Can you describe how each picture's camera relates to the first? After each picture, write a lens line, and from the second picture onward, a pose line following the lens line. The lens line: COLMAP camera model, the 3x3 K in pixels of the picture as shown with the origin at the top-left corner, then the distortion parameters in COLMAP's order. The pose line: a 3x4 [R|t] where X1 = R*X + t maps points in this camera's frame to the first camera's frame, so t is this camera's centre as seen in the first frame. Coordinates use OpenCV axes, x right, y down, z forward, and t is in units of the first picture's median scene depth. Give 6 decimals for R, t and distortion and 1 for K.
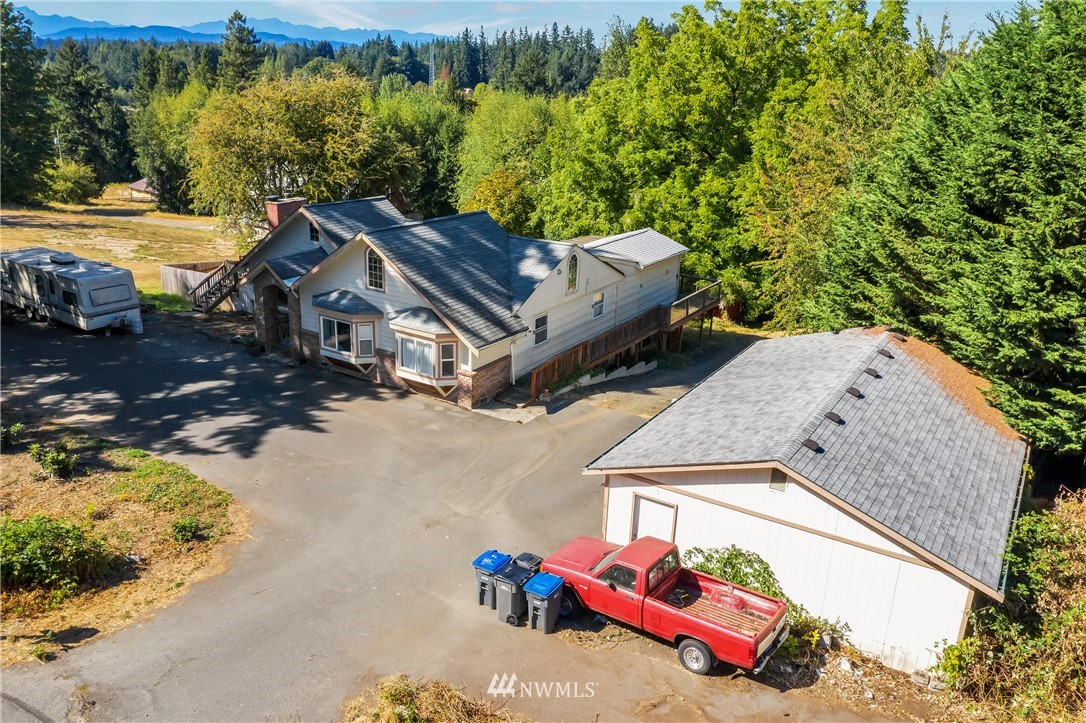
lens RADIAL K [[860.1, 0, 543.0], [0, 860.1, 361.5], [0, 0, 1]] dist [-0.016395, -0.001160]
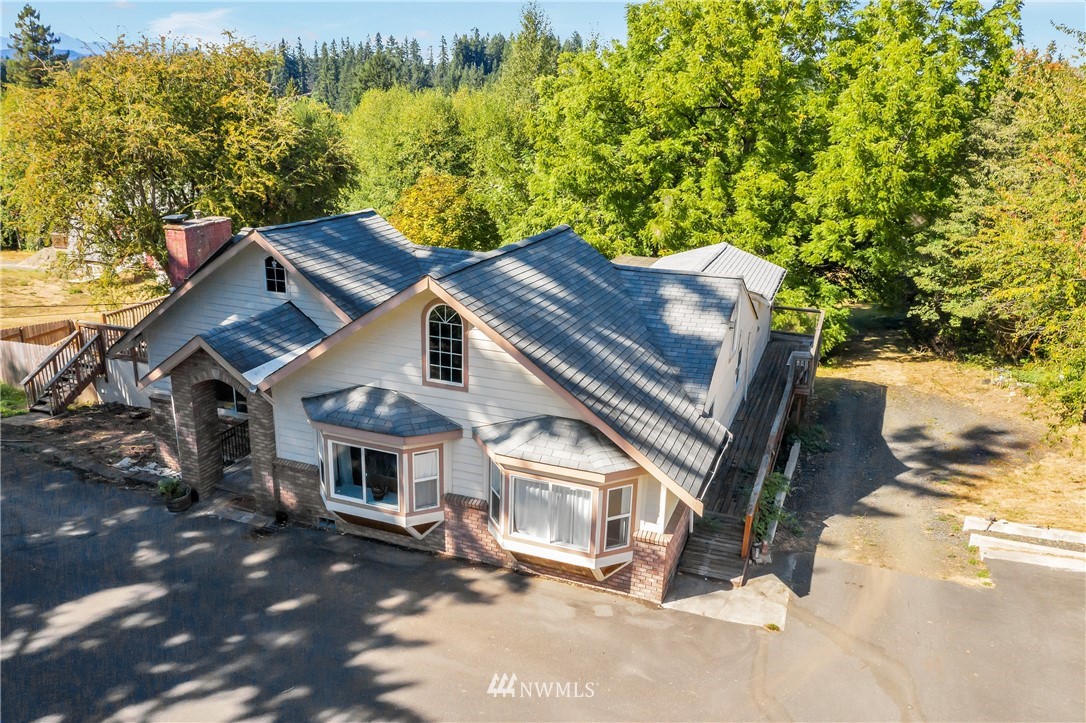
lens RADIAL K [[860.1, 0, 543.0], [0, 860.1, 361.5], [0, 0, 1]] dist [-0.016395, -0.001160]
pose [[0.979594, -0.068491, 0.188955, -0.209915], [0.071349, 0.997416, -0.008356, -0.079775], [-0.187895, 0.021668, 0.981950, 0.429668]]
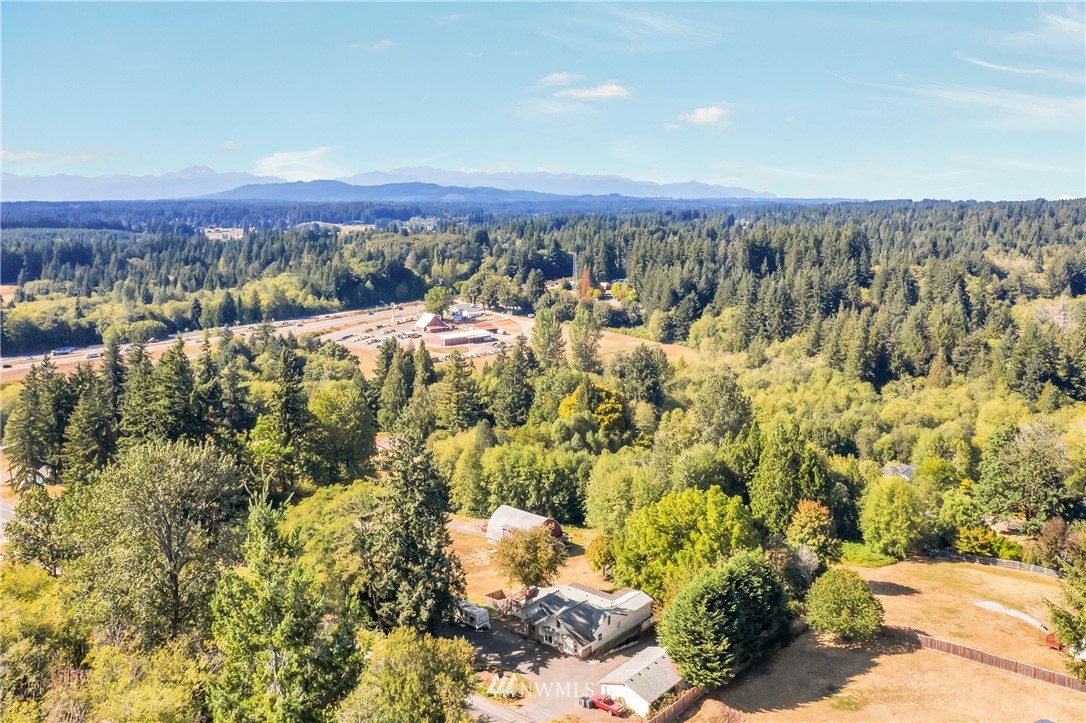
lens RADIAL K [[882.0, 0, 543.0], [0, 882.0, 361.5], [0, 0, 1]] dist [-0.007040, -0.001105]
pose [[0.986305, -0.021159, -0.163568, 0.399924], [-0.004434, 0.987976, -0.154541, -0.619331], [0.164871, 0.153150, 0.974352, -2.953244]]
